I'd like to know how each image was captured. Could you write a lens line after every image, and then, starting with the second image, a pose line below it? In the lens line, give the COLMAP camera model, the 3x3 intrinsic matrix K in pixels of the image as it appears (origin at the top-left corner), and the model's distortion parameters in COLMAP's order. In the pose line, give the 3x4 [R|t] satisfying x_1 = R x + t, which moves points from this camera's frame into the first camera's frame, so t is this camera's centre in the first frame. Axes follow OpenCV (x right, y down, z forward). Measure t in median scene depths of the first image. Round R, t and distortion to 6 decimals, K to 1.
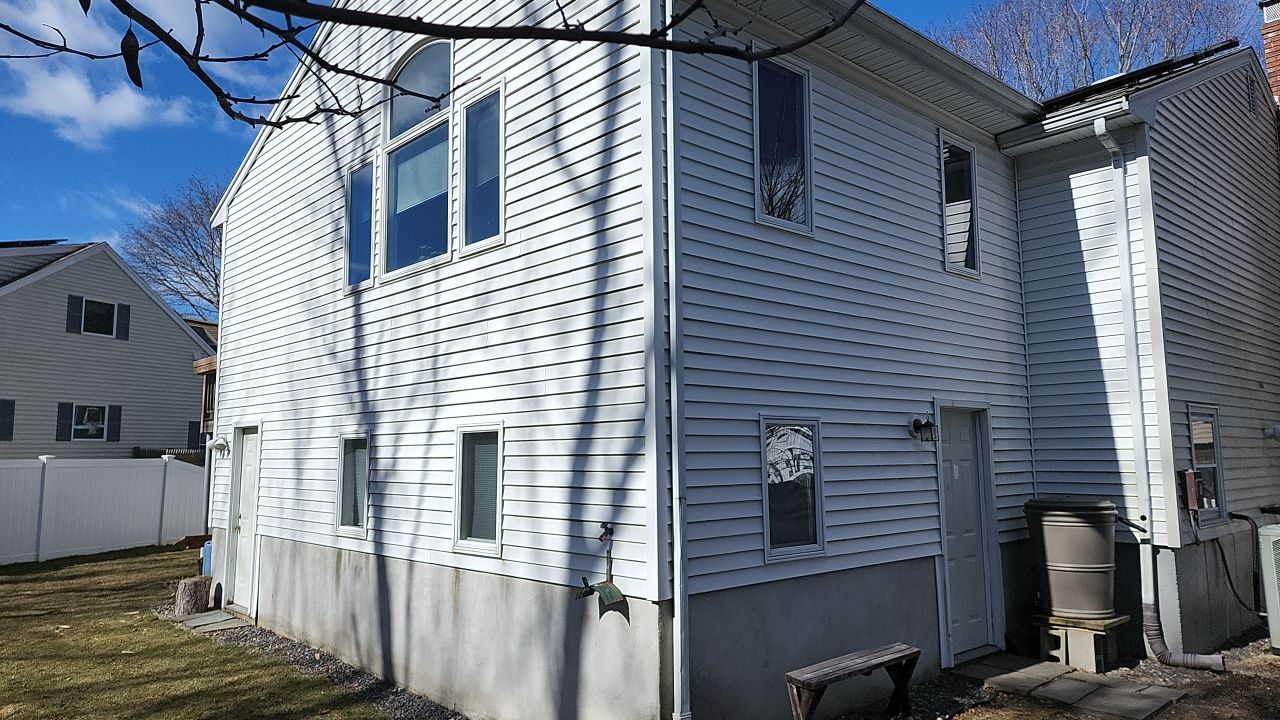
lens RADIAL K [[854.5, 0, 640.0], [0, 854.5, 360.0], [0, 0, 1]] dist [0.069299, -0.064046]
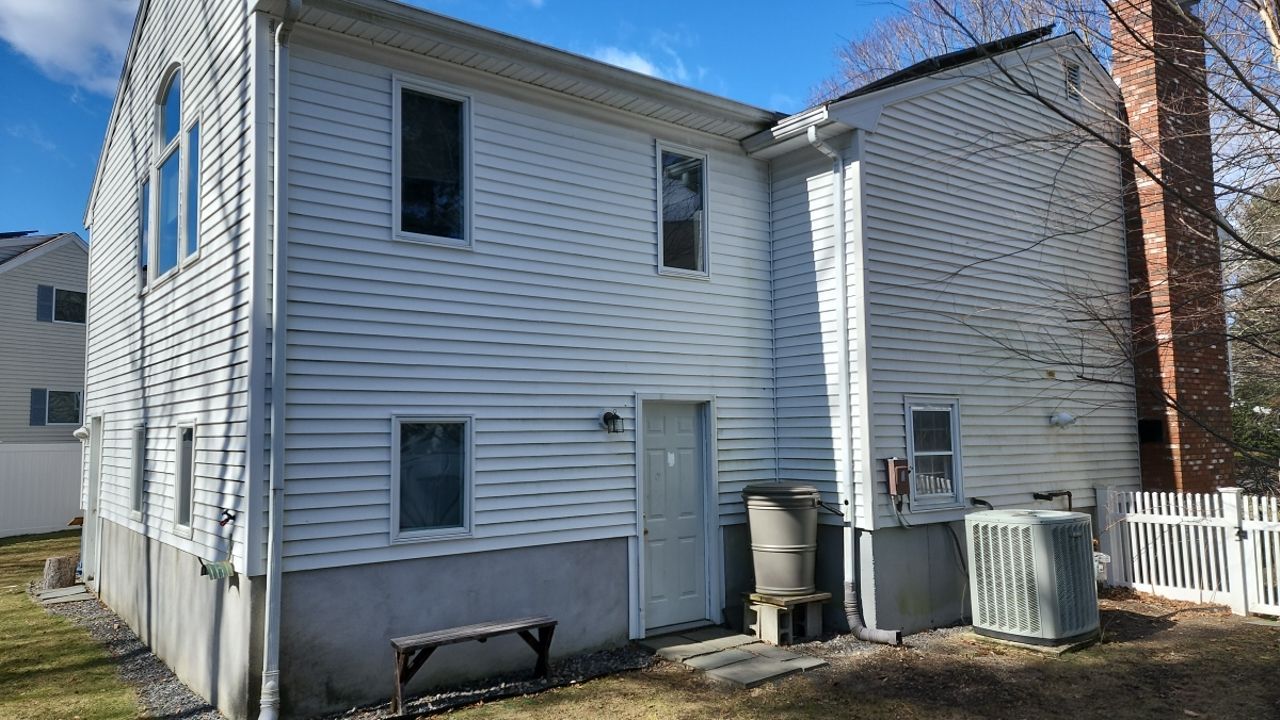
lens RADIAL K [[873.3, 0, 640.0], [0, 873.3, 360.0], [0, 0, 1]] dist [0.068701, -0.002537]
pose [[0.997618, -0.005540, -0.068755, 0.406703], [0.007436, 0.999598, 0.027349, -0.025704], [0.068576, -0.027795, 0.997259, -0.092880]]
